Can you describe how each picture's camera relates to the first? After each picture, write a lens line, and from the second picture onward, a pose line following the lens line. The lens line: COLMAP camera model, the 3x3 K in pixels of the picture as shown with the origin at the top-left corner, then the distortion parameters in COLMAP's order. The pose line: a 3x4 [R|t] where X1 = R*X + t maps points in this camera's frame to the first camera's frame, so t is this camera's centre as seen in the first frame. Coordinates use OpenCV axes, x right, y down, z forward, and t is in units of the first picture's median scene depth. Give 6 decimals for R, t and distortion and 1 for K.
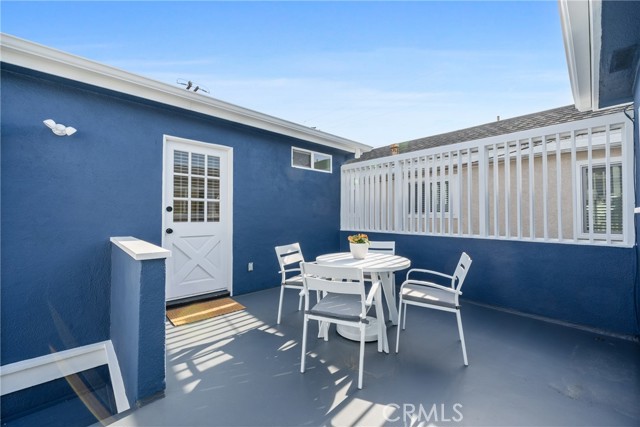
lens RADIAL K [[258.2, 0, 320.0], [0, 258.2, 213.5], [0, 0, 1]] dist [-0.000091, 0.000039]
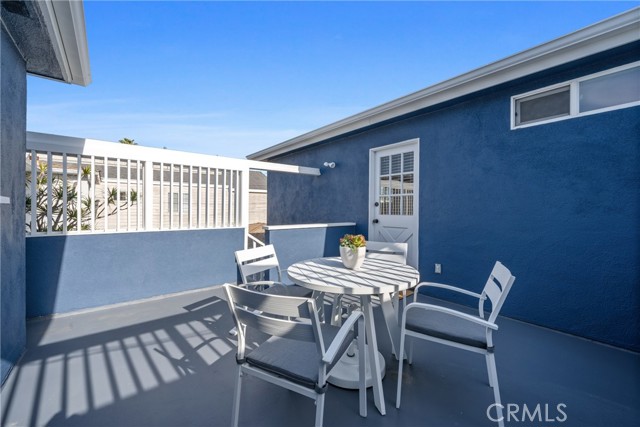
lens RADIAL K [[258.2, 0, 320.0], [0, 258.2, 213.5], [0, 0, 1]] dist [-0.000091, 0.000039]
pose [[-0.063751, 0.011936, -0.997894, 0.654485], [0.005954, 0.999915, 0.011579, 0.011651], [0.997948, -0.005203, -0.063817, 0.706648]]
